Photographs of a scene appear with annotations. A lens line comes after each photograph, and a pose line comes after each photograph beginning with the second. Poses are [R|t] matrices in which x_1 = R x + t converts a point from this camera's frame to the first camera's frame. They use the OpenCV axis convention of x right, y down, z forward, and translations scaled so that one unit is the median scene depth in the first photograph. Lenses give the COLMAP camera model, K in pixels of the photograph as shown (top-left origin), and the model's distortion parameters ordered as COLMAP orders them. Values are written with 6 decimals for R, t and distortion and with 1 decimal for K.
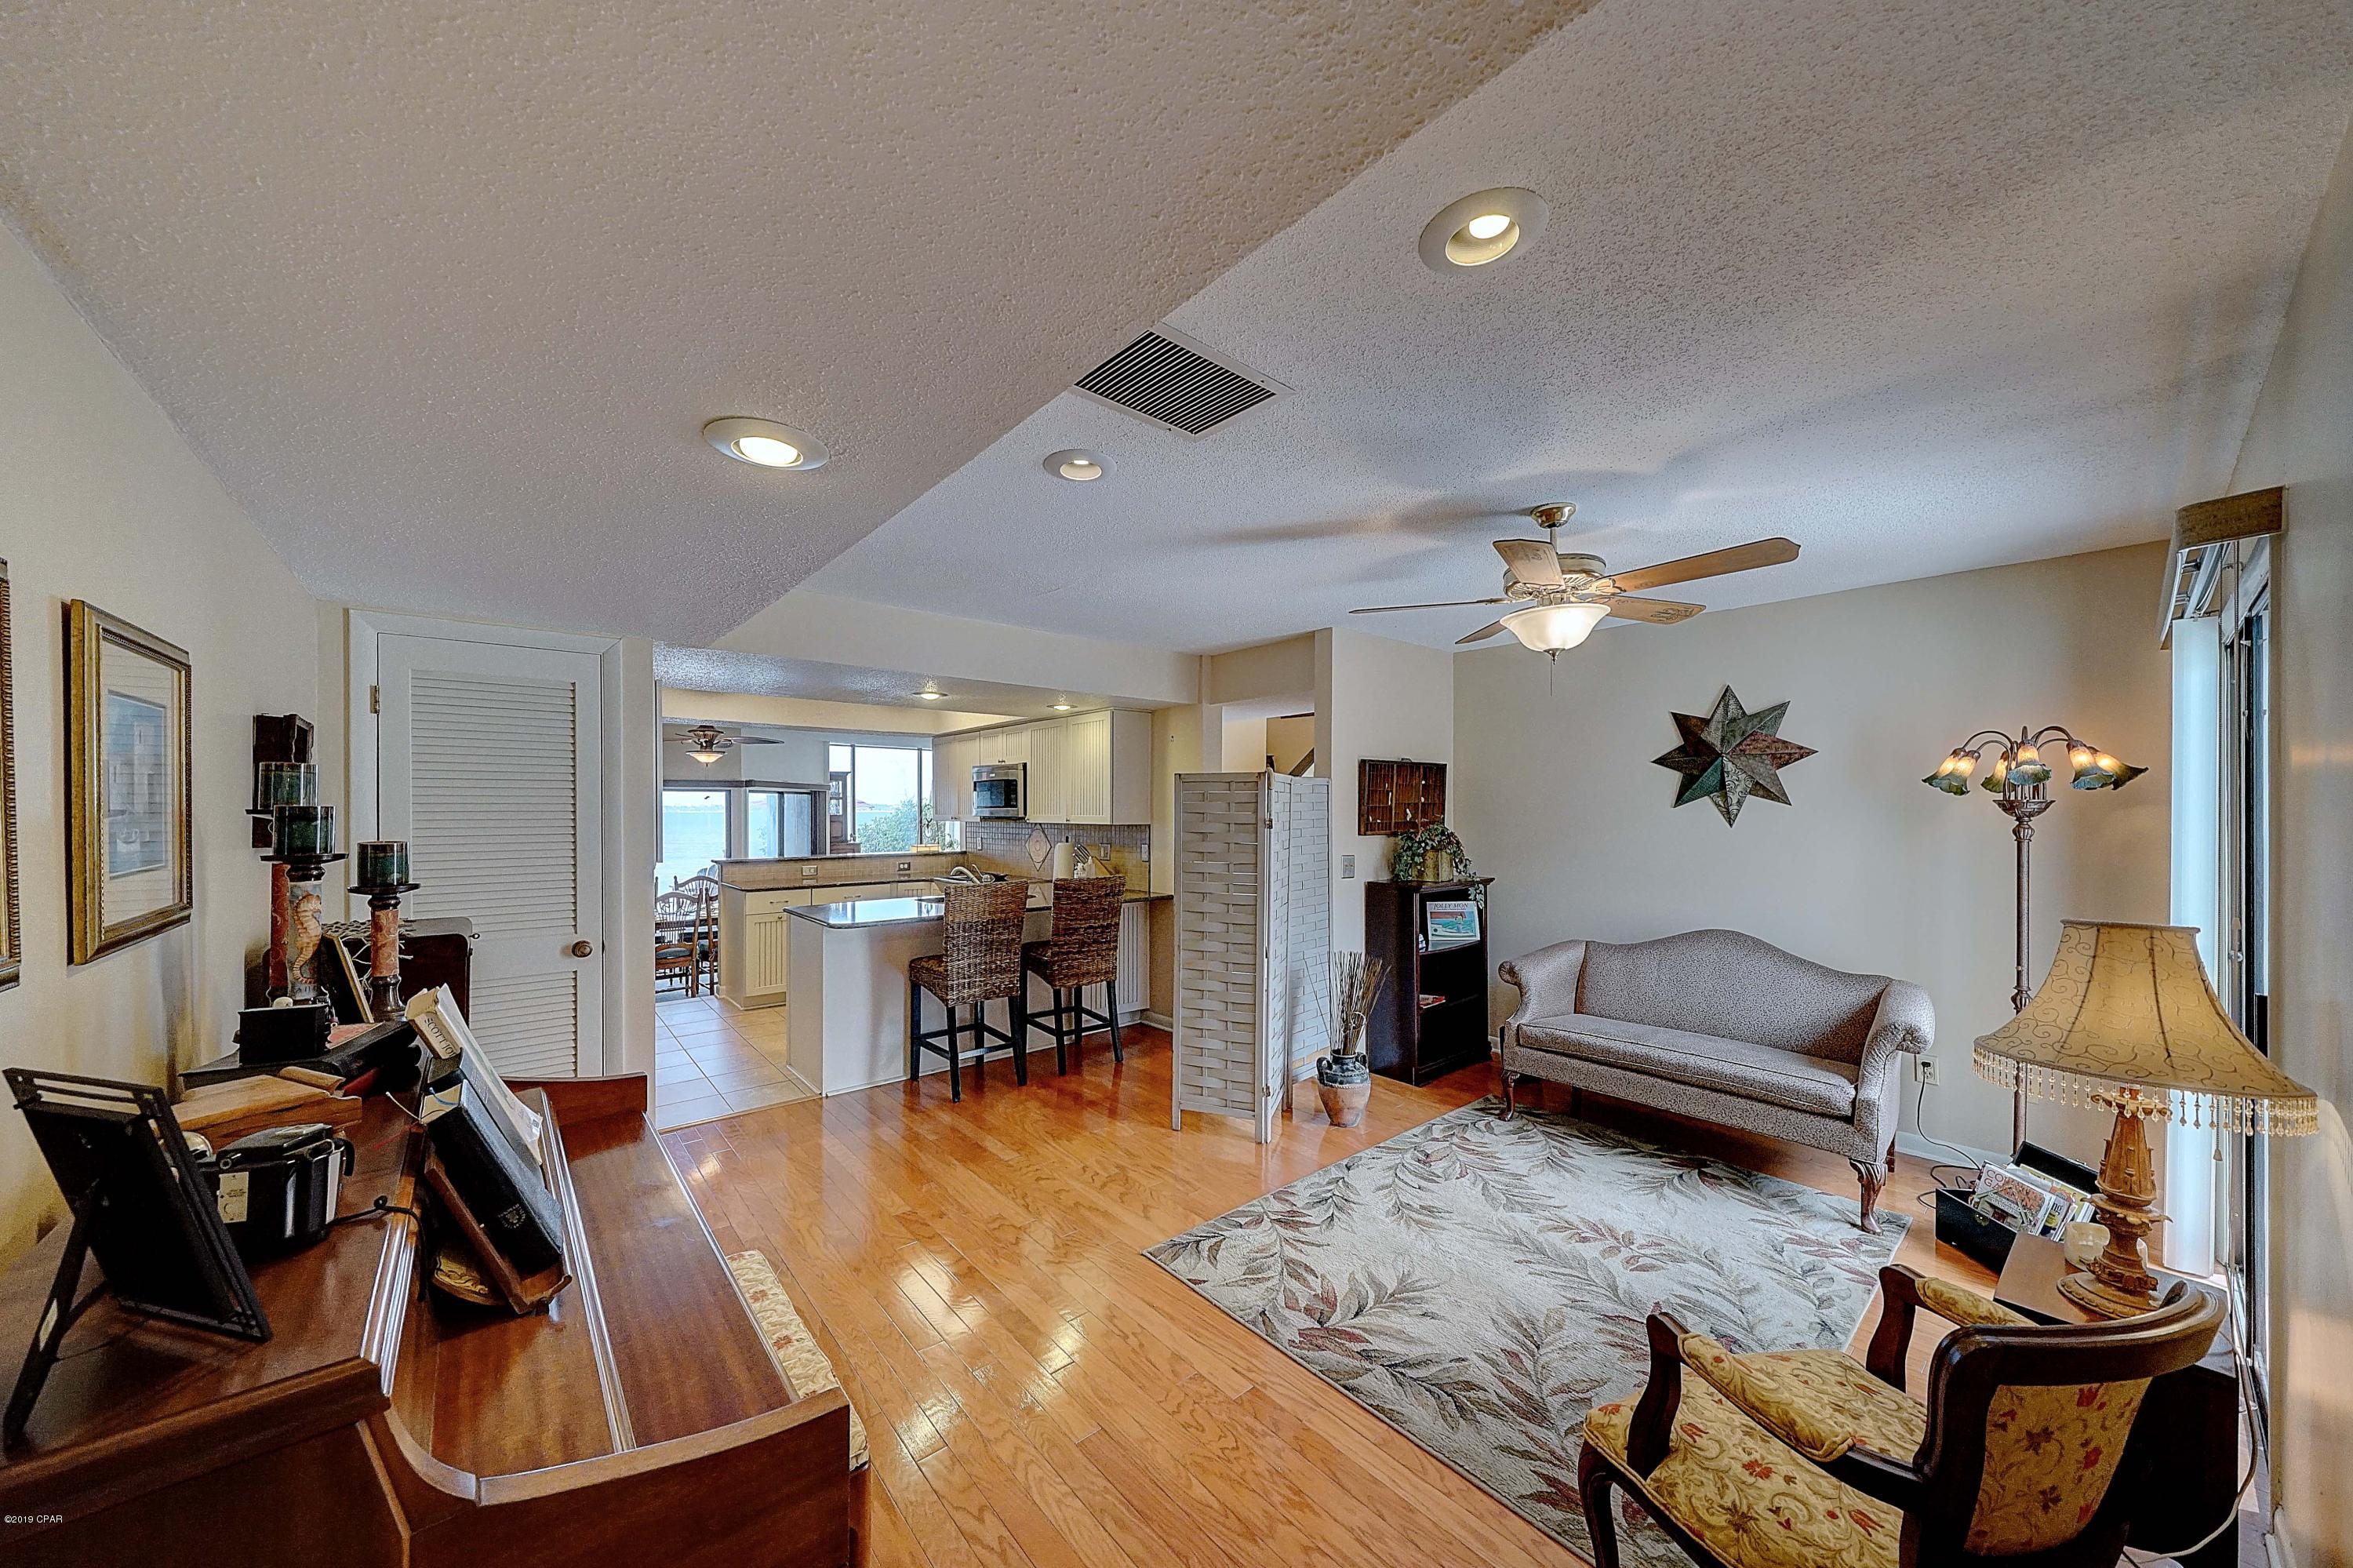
lens RADIAL K [[794.3, 0, 1161.5], [0, 794.3, 809.9], [0, 0, 1]] dist [-0.000642, -0.000908]
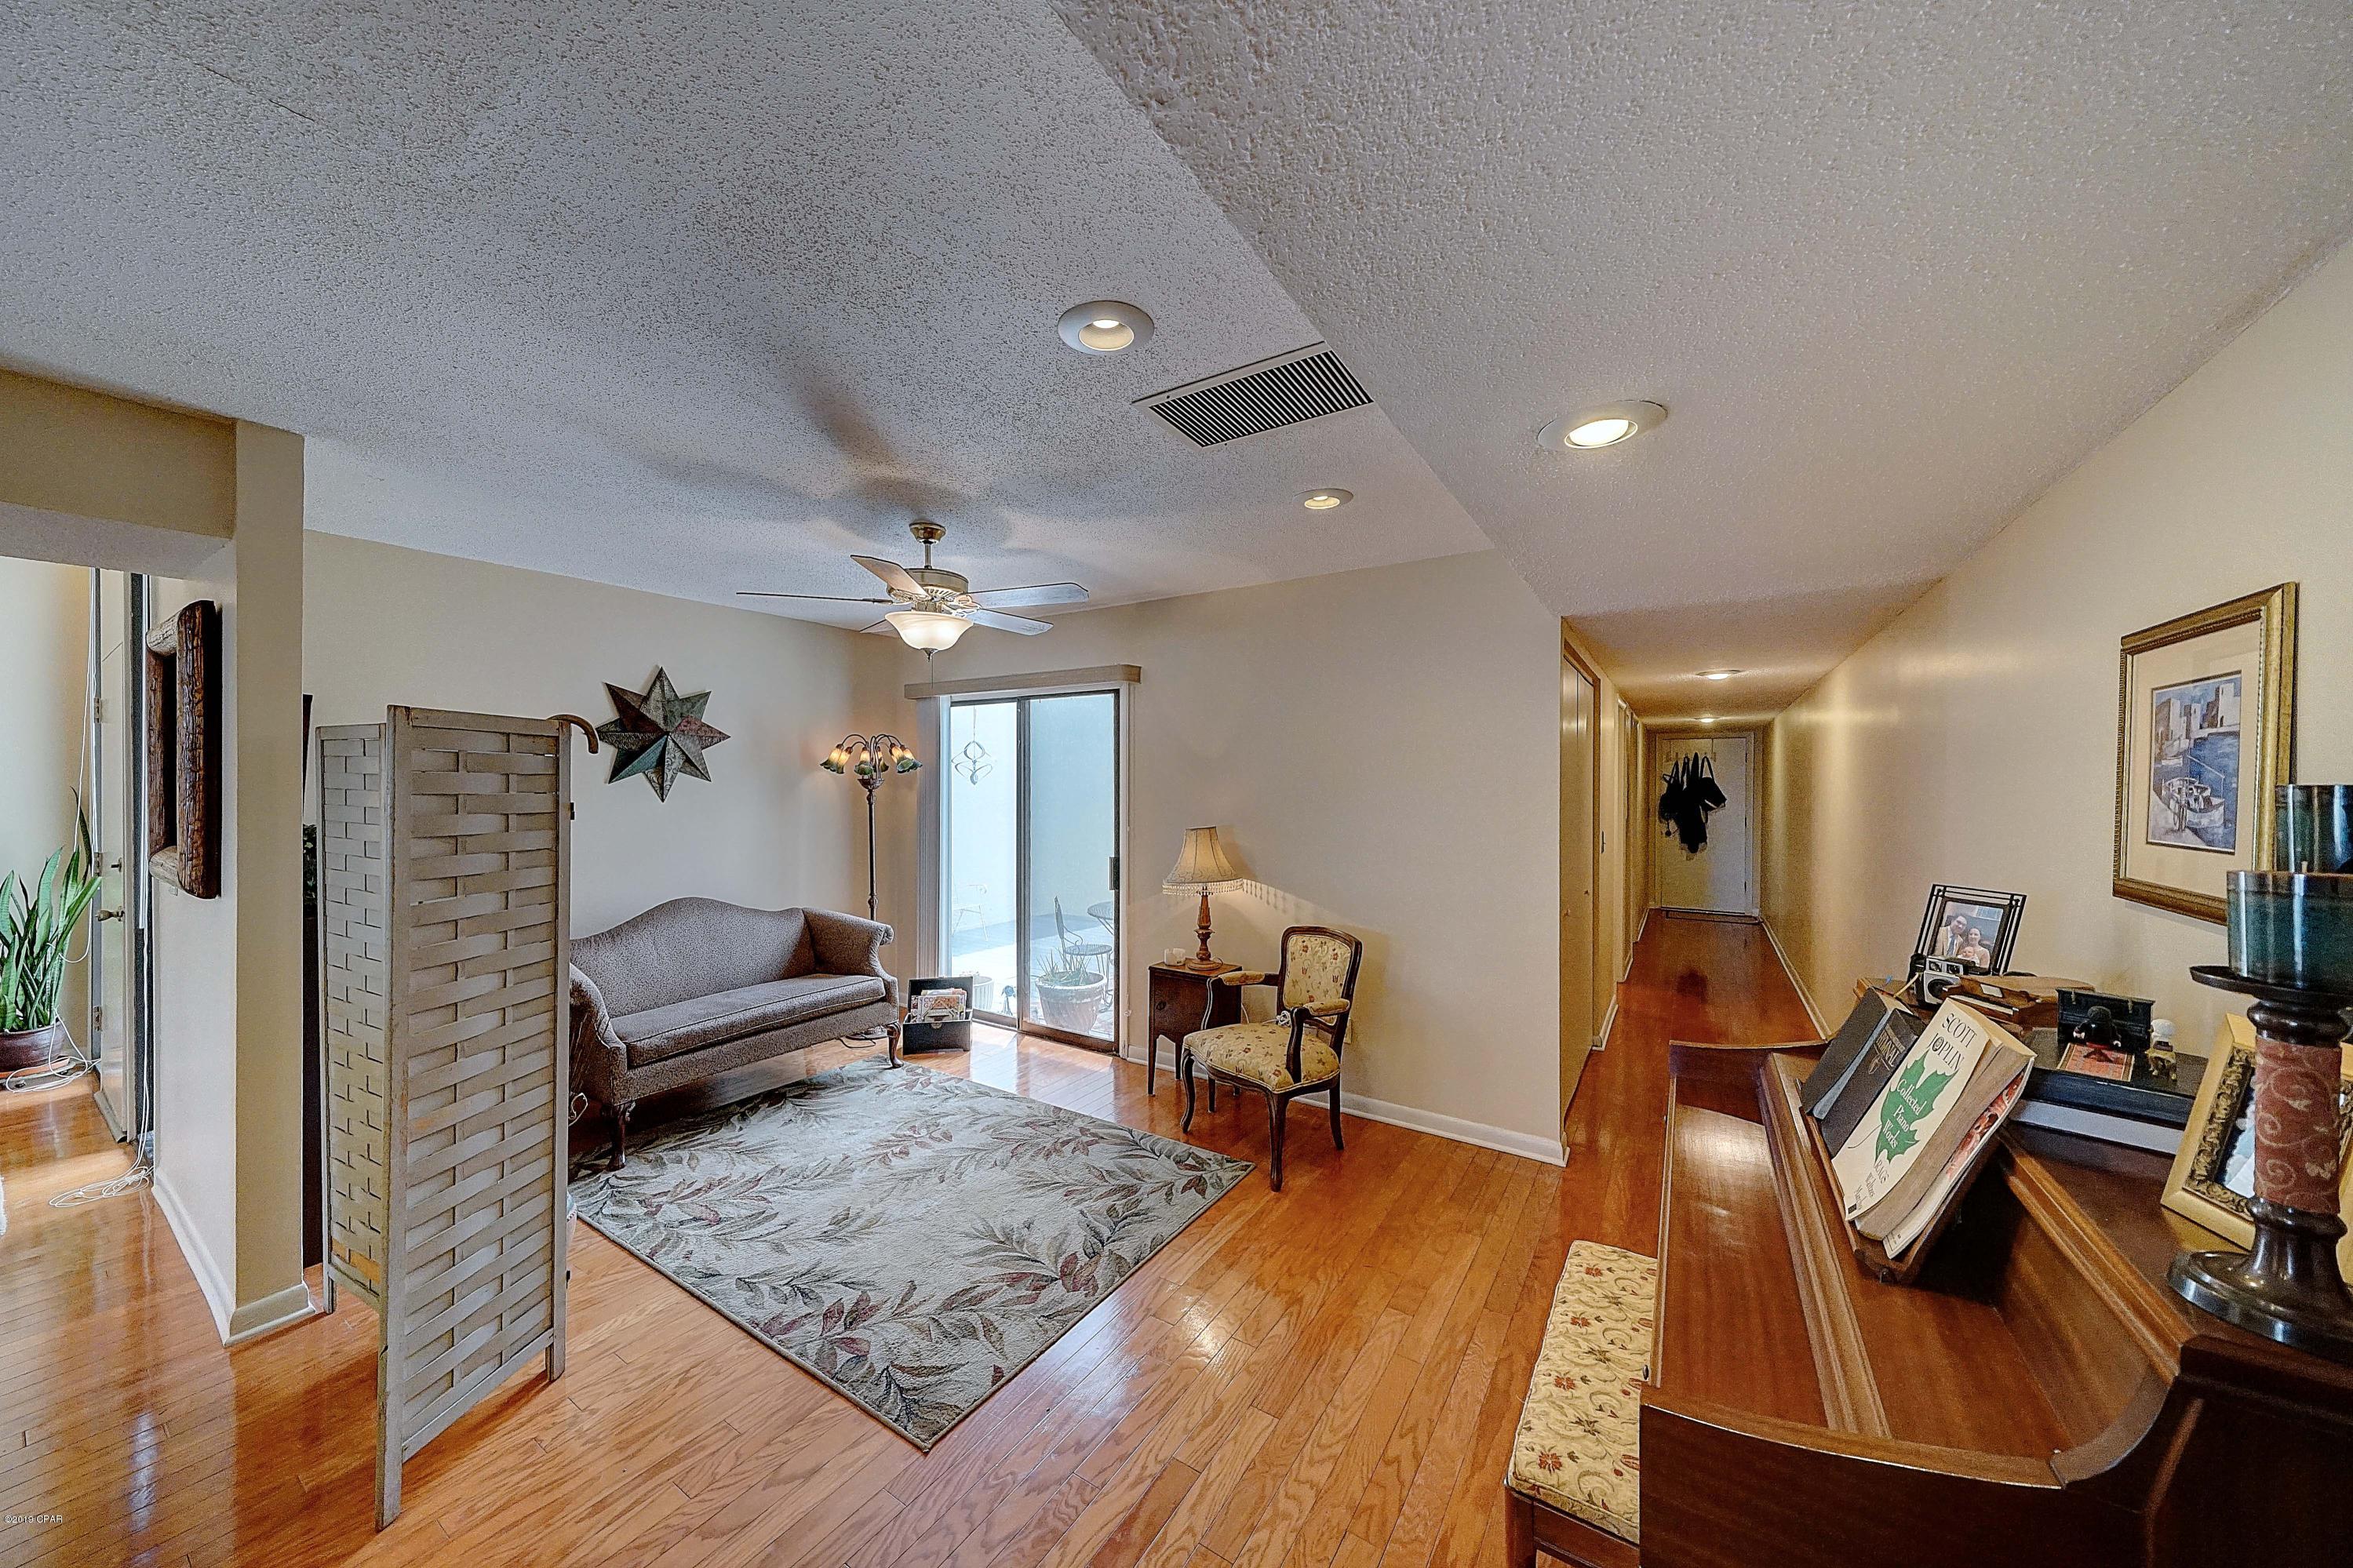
lens RADIAL K [[794.1, 0, 1155.6], [0, 794.1, 786.9], [0, 0, 1]] dist [-0.000642, -0.000908]
pose [[-0.274078, -0.004481, 0.961697, -0.596896], [0.000311, 0.999989, 0.004749, -0.003764], [-0.961708, 0.001601, -0.274073, 0.827596]]
